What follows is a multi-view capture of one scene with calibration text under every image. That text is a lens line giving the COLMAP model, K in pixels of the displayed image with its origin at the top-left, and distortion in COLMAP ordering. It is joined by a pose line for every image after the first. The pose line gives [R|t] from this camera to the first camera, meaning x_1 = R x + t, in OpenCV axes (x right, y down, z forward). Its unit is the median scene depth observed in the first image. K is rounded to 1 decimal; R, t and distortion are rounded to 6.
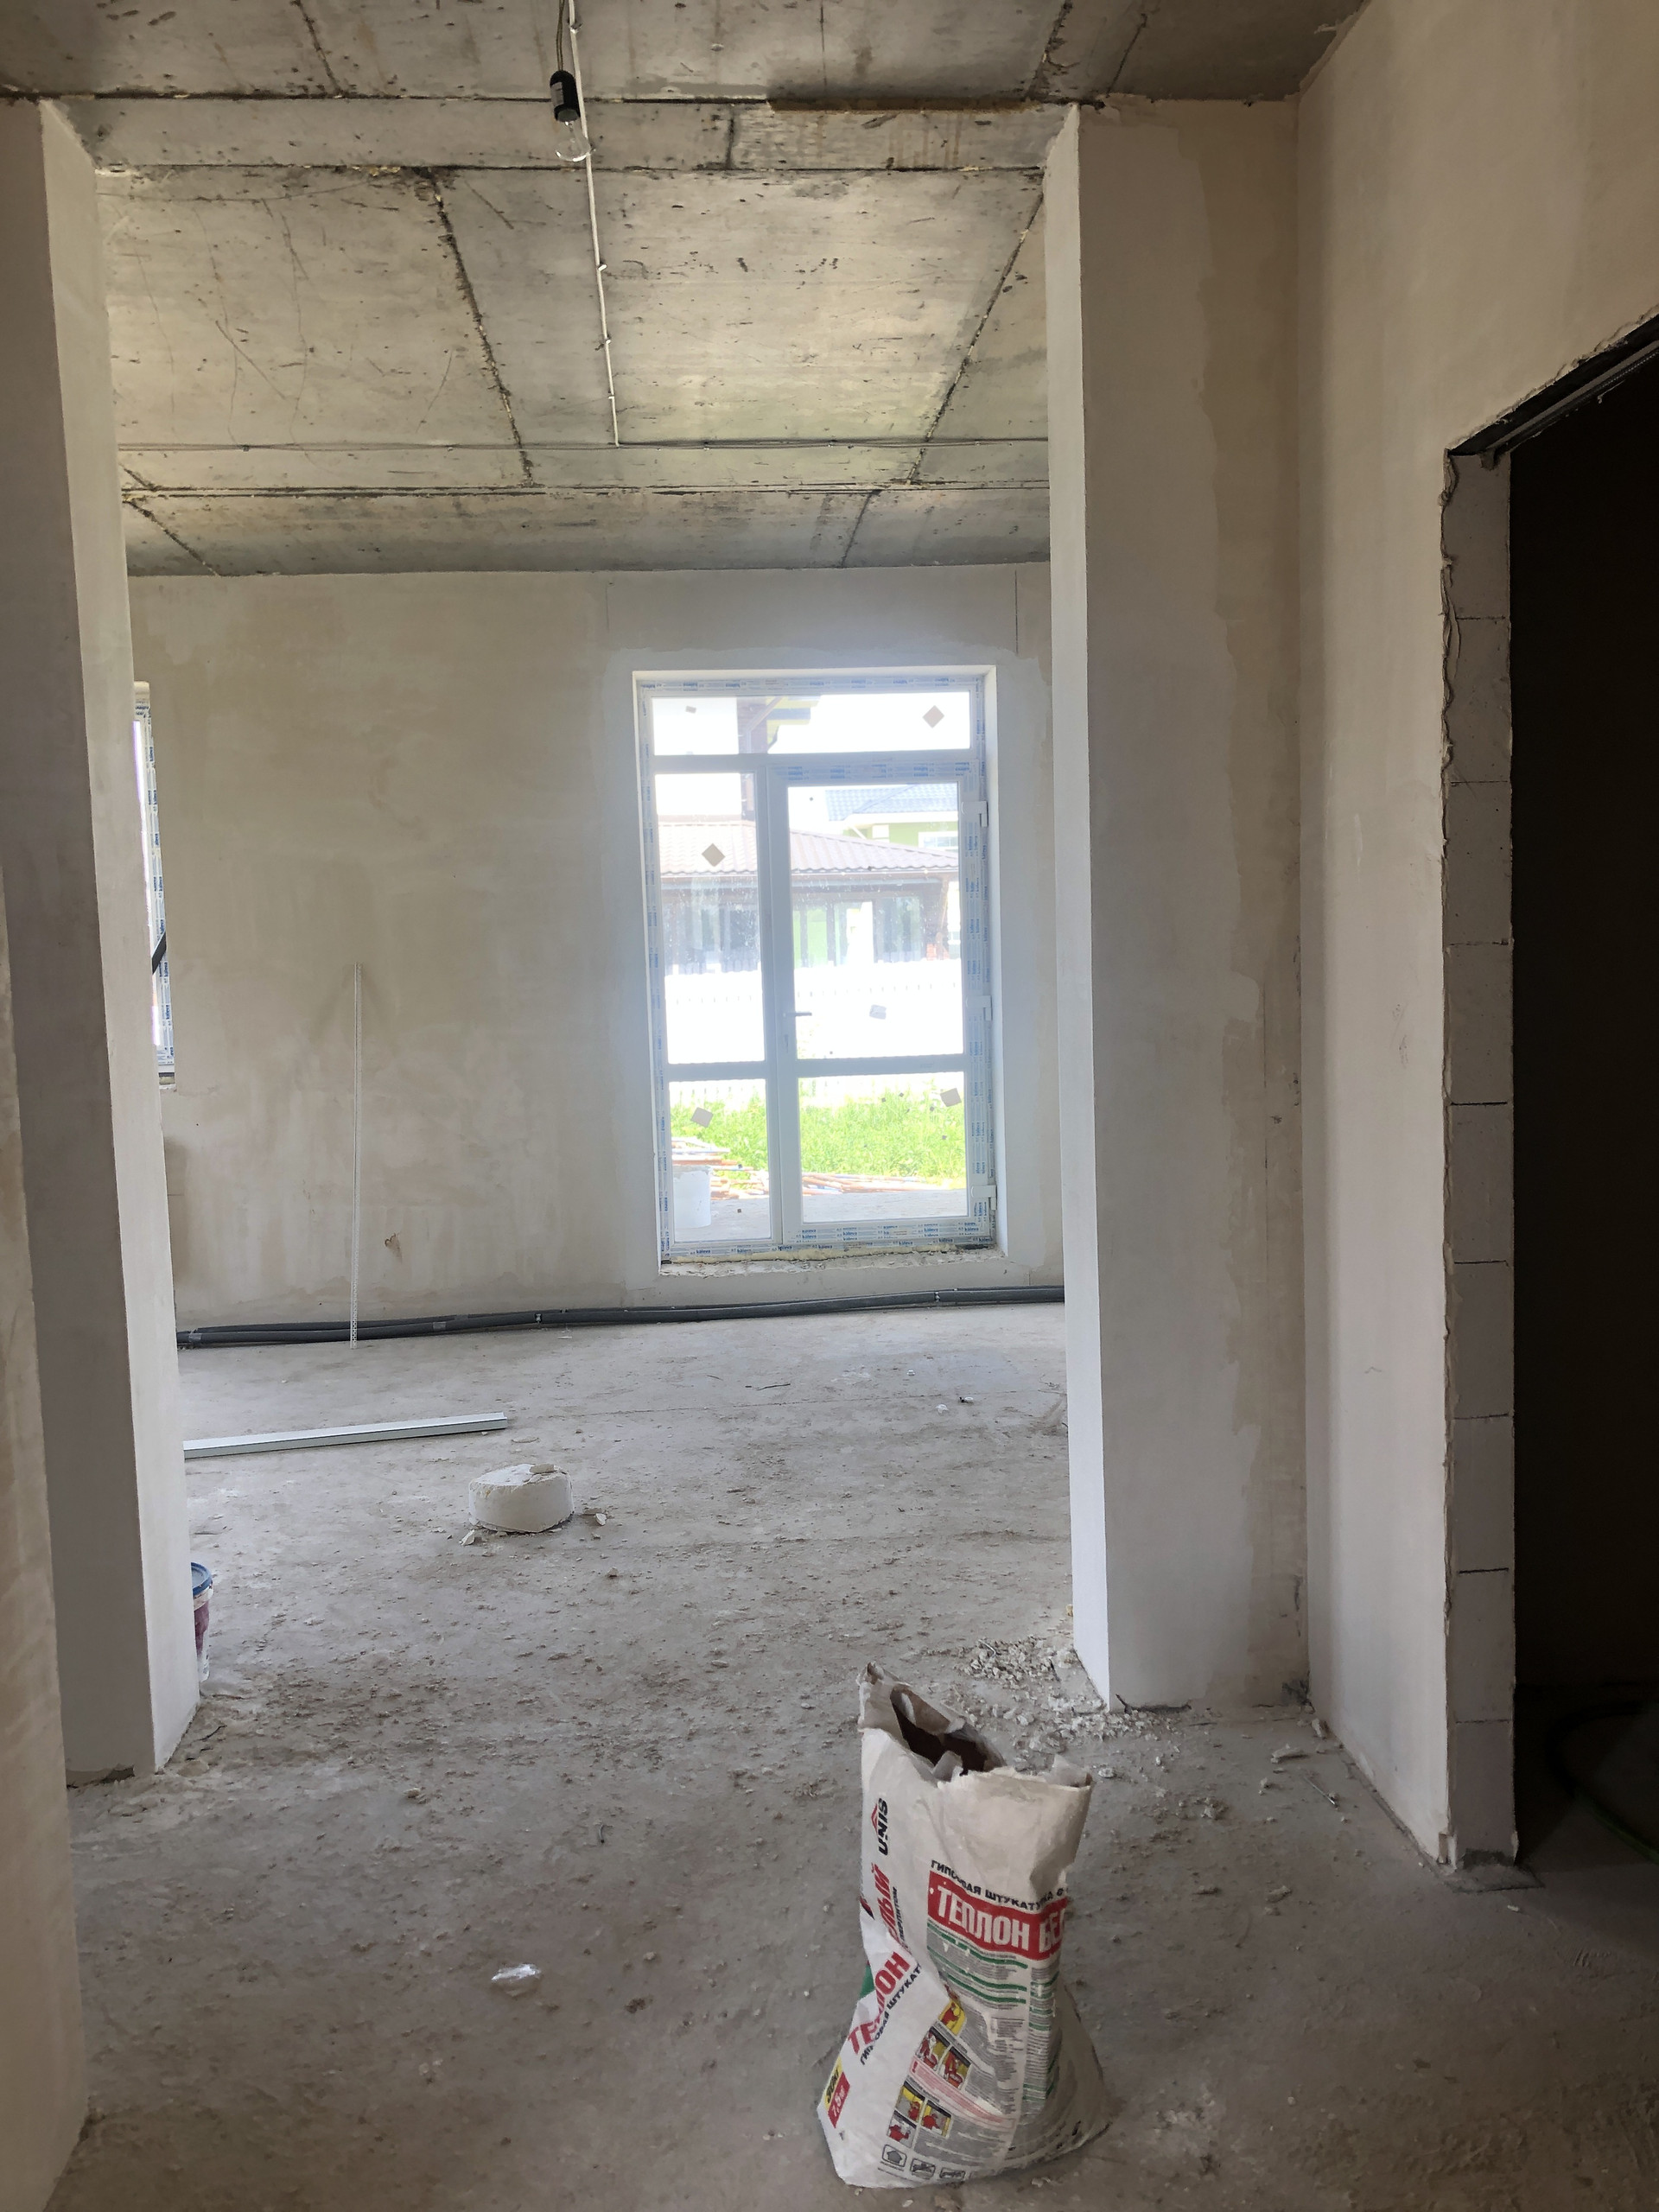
lens RADIAL K [[1787.3, 0, 840.9], [0, 1787.3, 1099.3], [0, 0, 1]] dist [-0.005876, 0.056227]
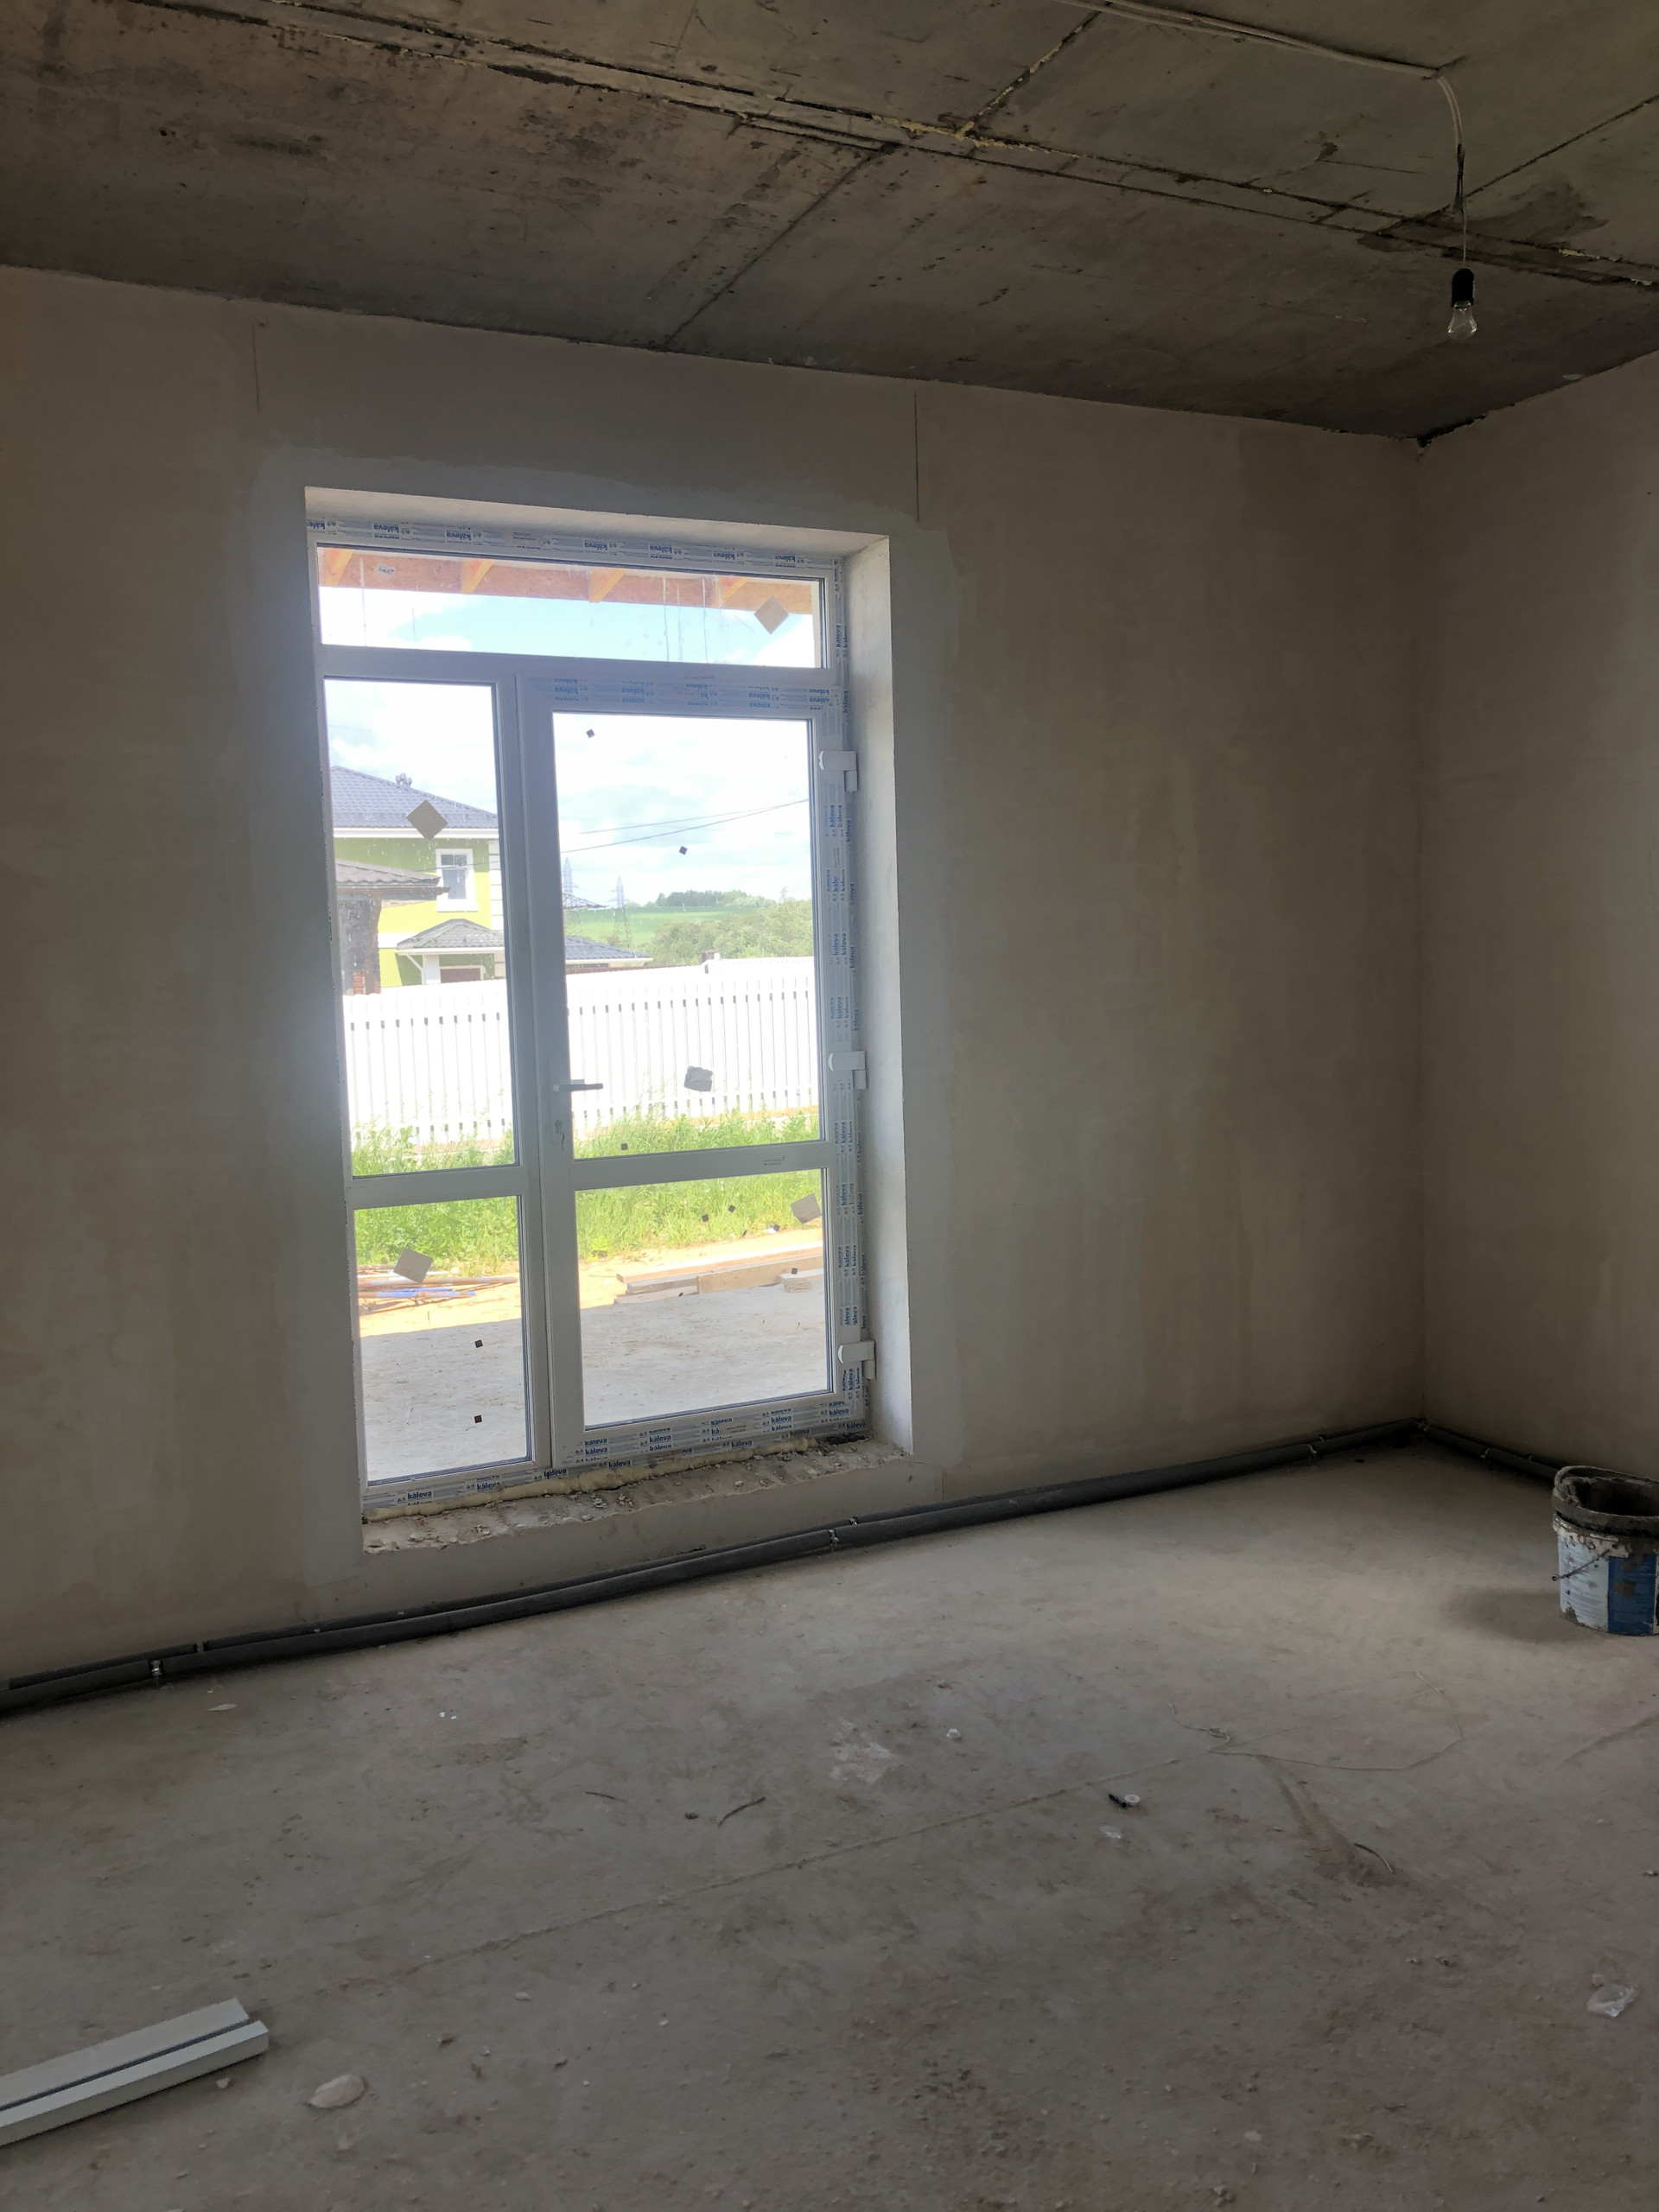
lens RADIAL K [[1795.2, 0, 831.7], [0, 1795.2, 1077.8], [0, 0, 1]] dist [0.008822, 0.009654]
pose [[0.932099, -0.025489, 0.361305, -0.163595], [0.035064, 0.999186, -0.019968, -0.035883], [-0.360502, 0.031281, 0.932234, 0.401393]]
